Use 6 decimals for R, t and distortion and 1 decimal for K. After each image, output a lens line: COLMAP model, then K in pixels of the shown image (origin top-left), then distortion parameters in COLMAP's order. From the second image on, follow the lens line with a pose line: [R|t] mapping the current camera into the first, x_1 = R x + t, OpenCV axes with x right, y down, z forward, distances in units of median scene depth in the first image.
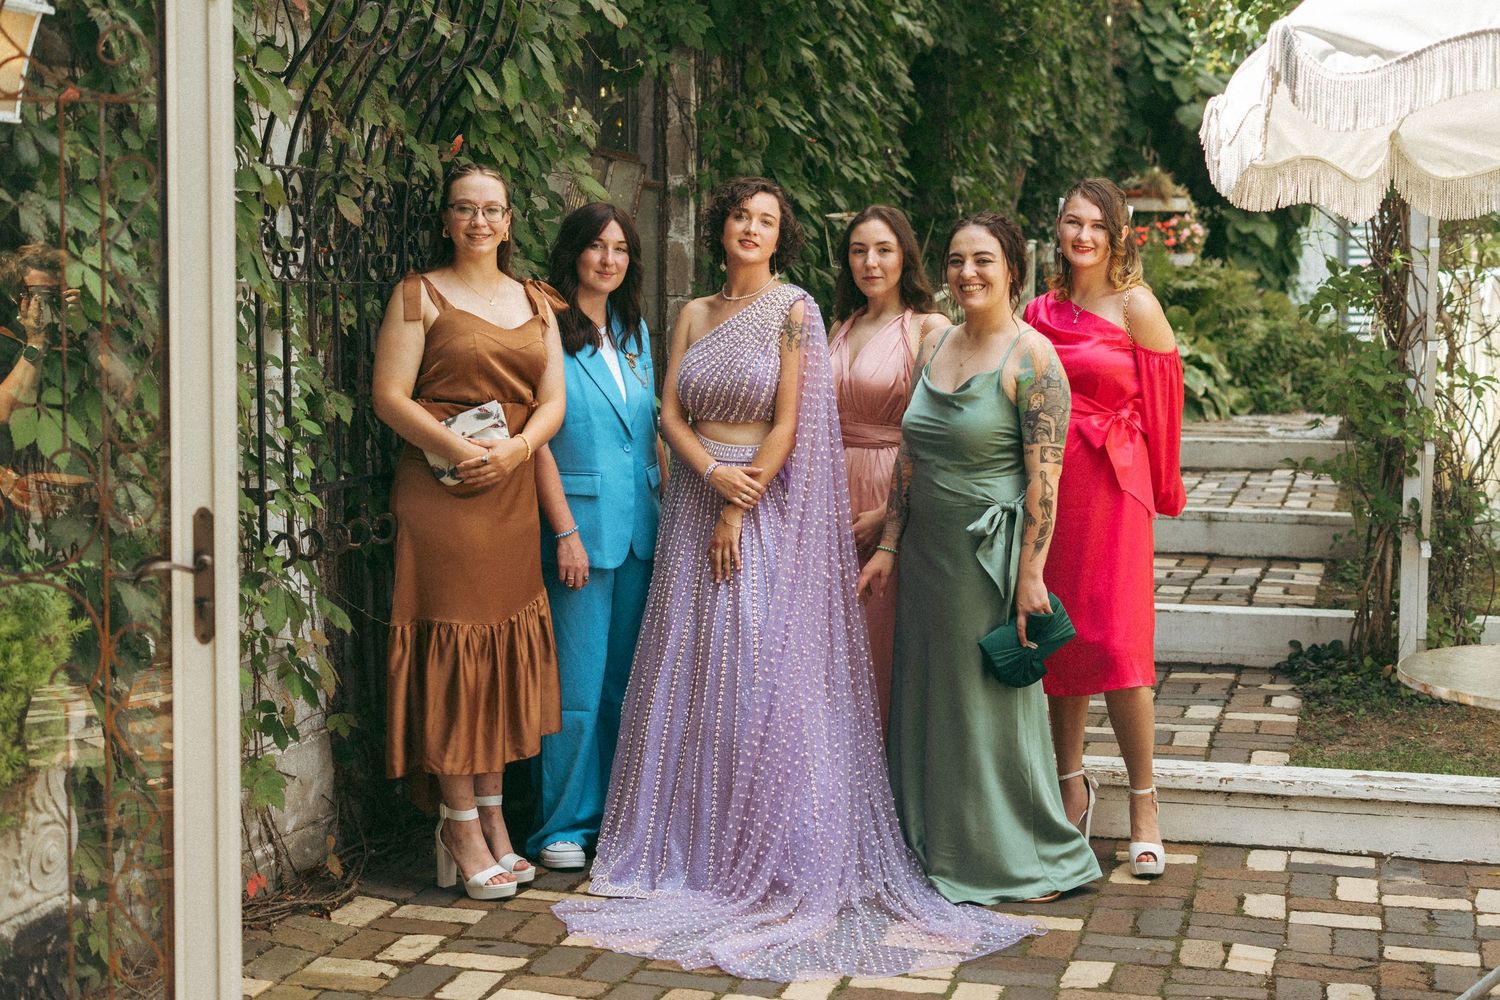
lens RADIAL K [[2213.2, 0, 750.0], [0, 2213.2, 500.0], [0, 0, 1]] dist [0.023622, 0.128452]
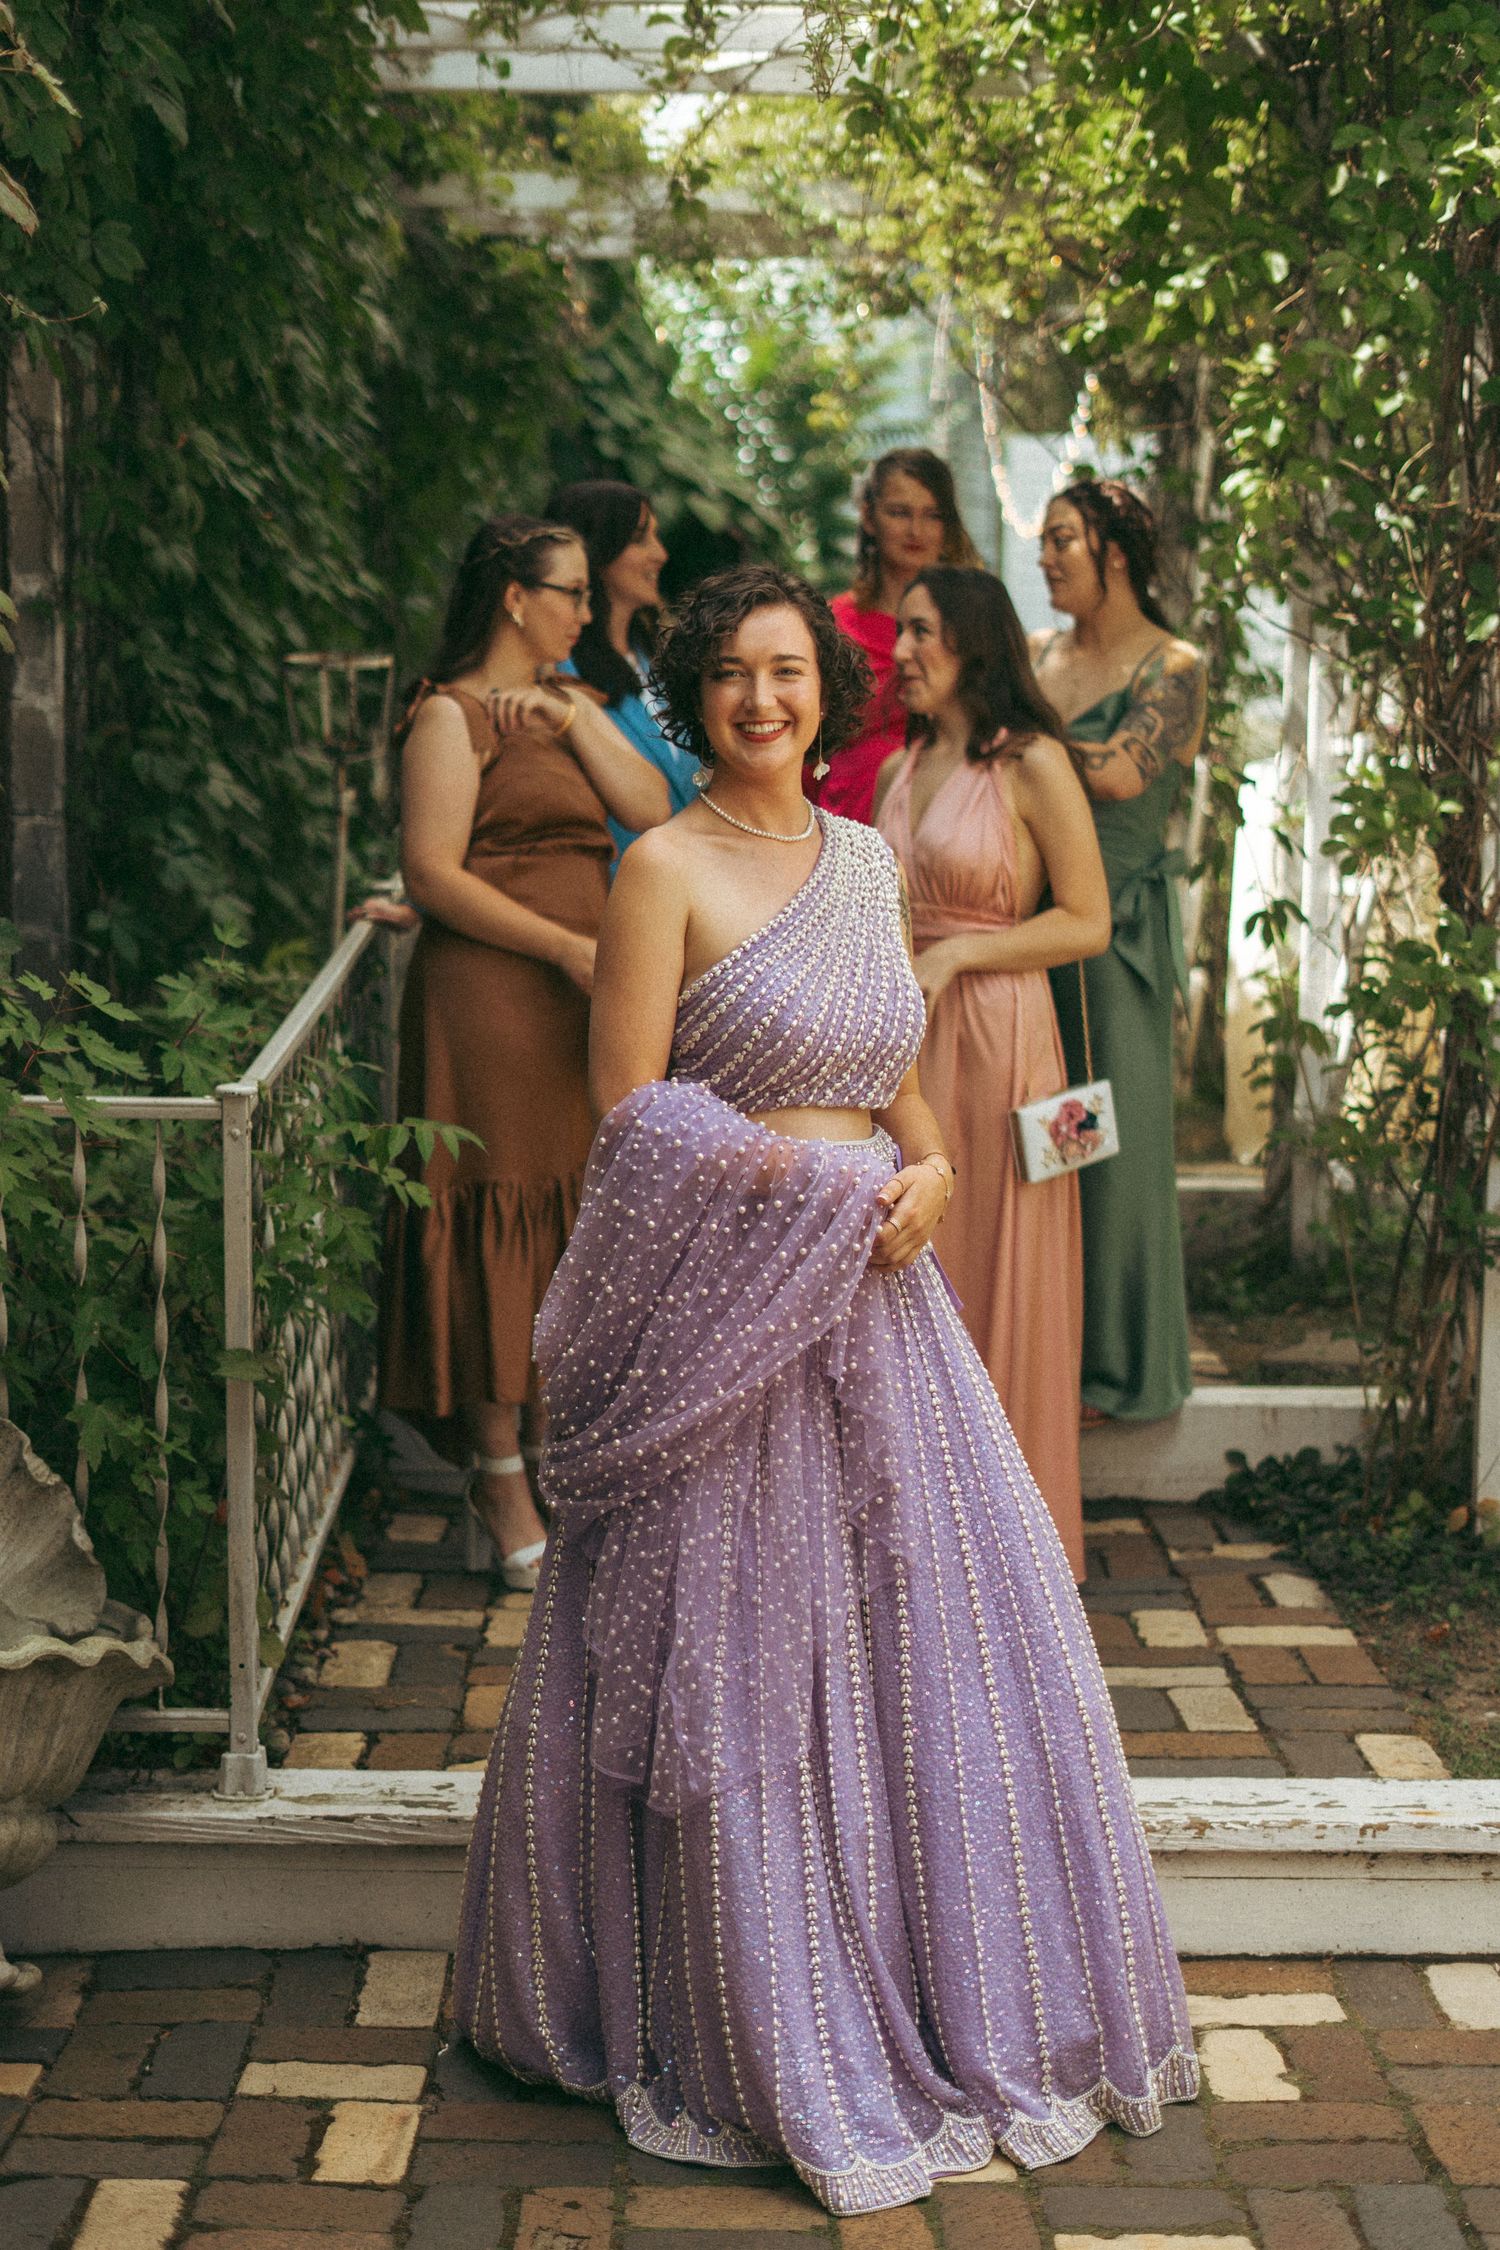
lens RADIAL K [[3319.8, 0, 750.0], [0, 3319.8, 1125.0], [0, 0, 1]] dist [0.023622, 0.128452]
pose [[0.969101, -0.022557, 0.245631, -0.059989], [0.020078, 0.999719, 0.012593, -0.025724], [-0.245846, -0.007272, 0.969282, 0.209274]]
